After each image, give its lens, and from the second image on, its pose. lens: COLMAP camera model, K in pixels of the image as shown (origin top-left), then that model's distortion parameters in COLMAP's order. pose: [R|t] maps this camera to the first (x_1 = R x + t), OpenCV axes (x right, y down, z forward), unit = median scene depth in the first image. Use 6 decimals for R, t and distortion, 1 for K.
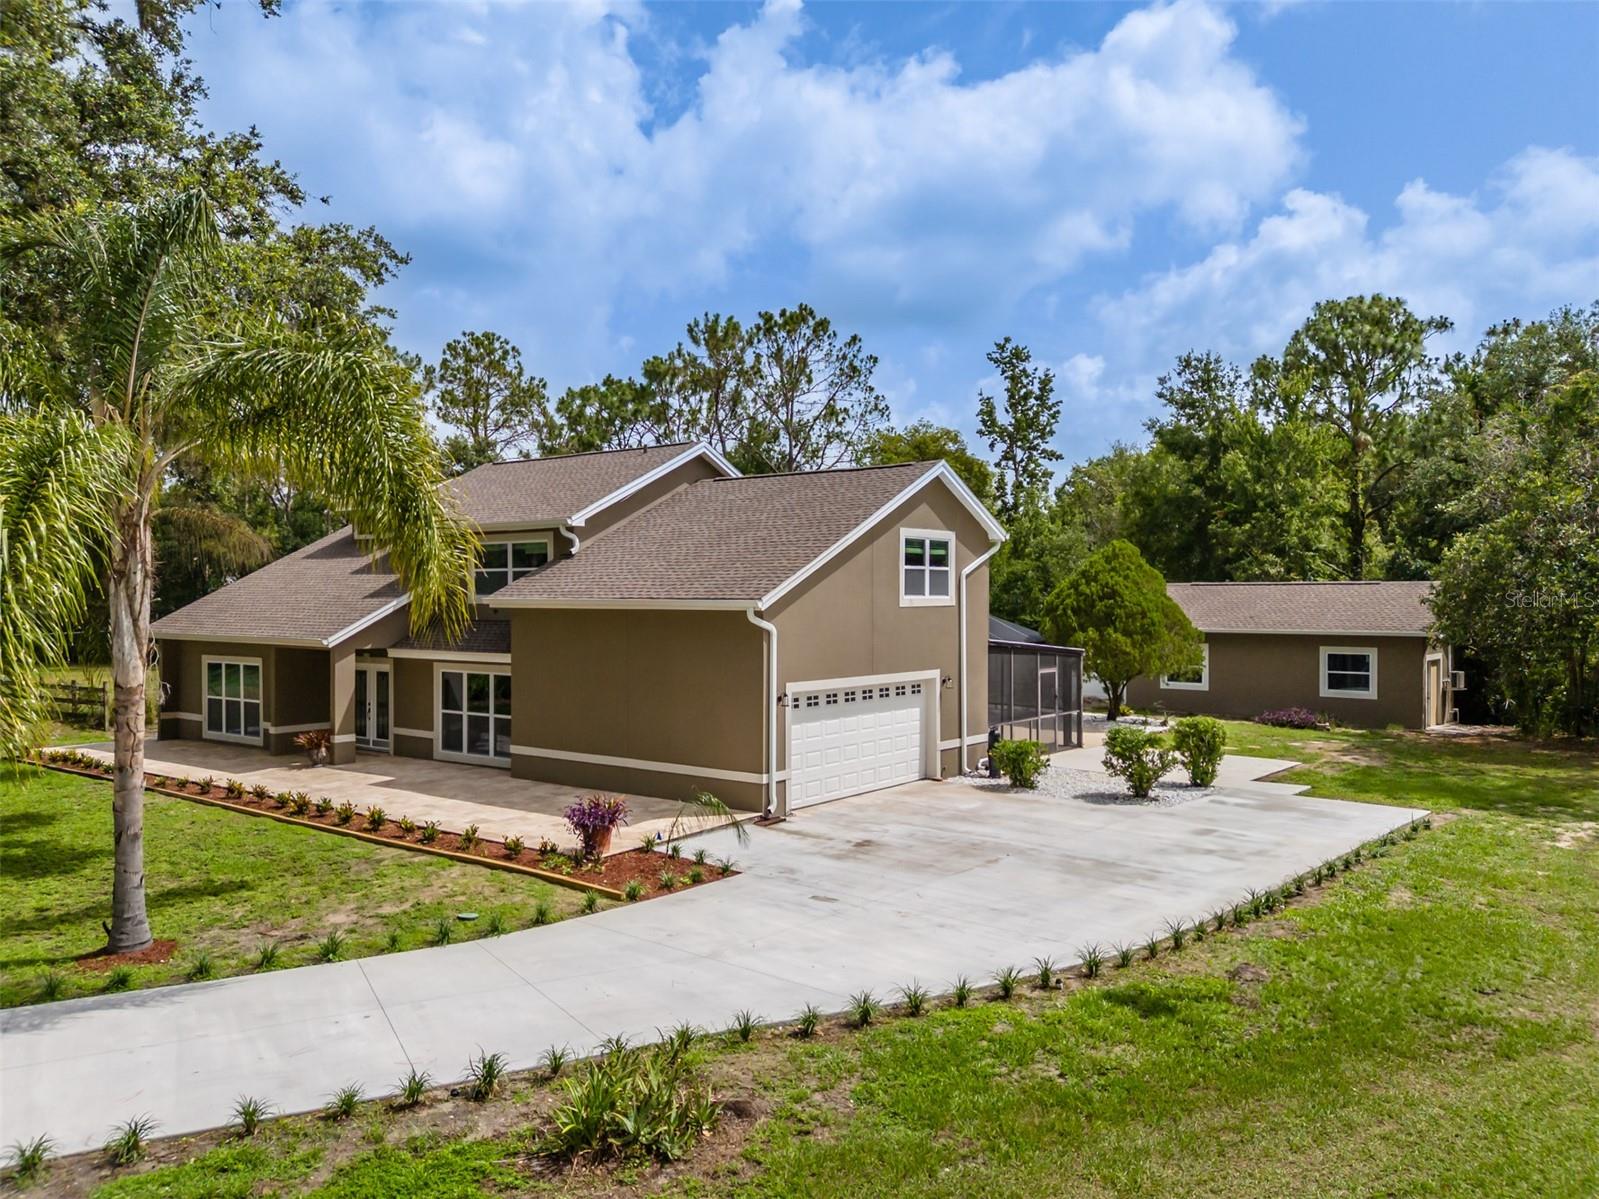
lens RADIAL K [[1171.7, 0, 808.5], [0, 1171.7, 607.2], [0, 0, 1]] dist [0.036574, -0.036720]
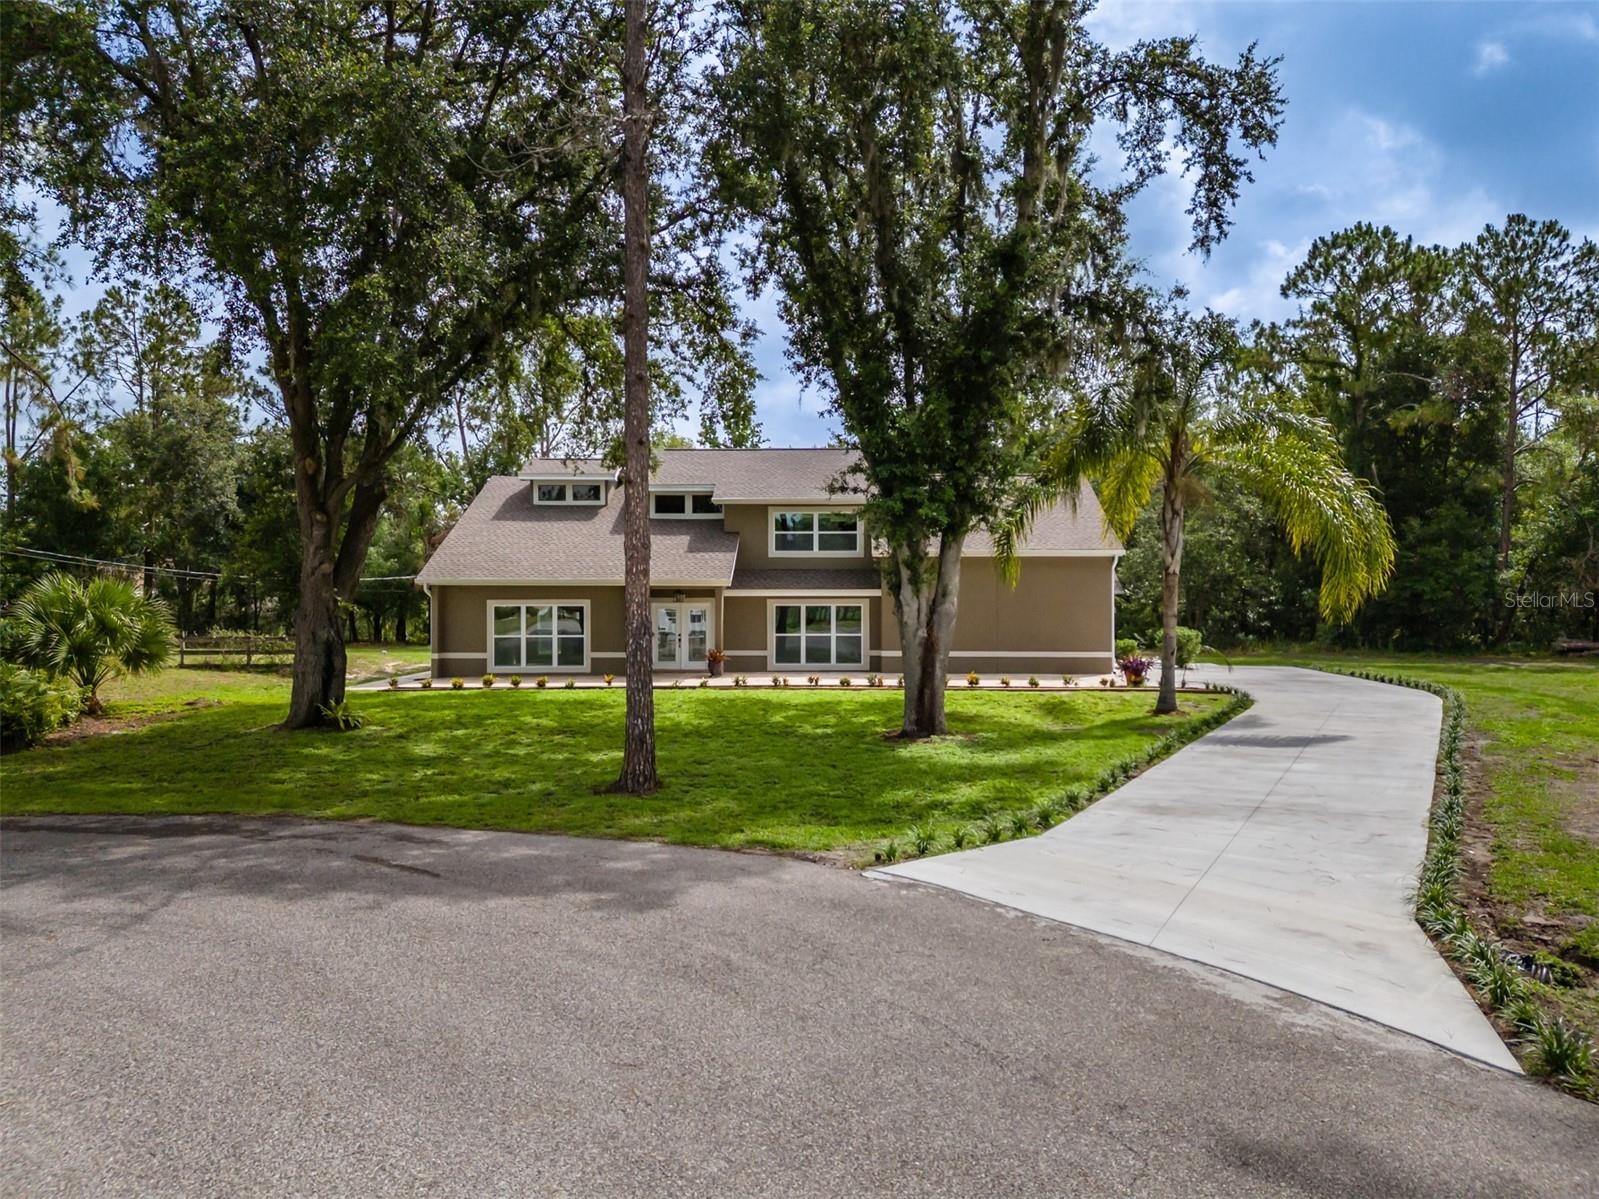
lens RADIAL K [[1168.3, 0, 805.3], [0, 1168.3, 608.9], [0, 0, 1]] dist [0.033180, -0.002865]
pose [[0.803659, -0.003341, 0.595080, -0.585050], [0.004596, 0.999989, -0.000593, 0.031764], [-0.595072, 0.003212, 0.803666, -0.056982]]
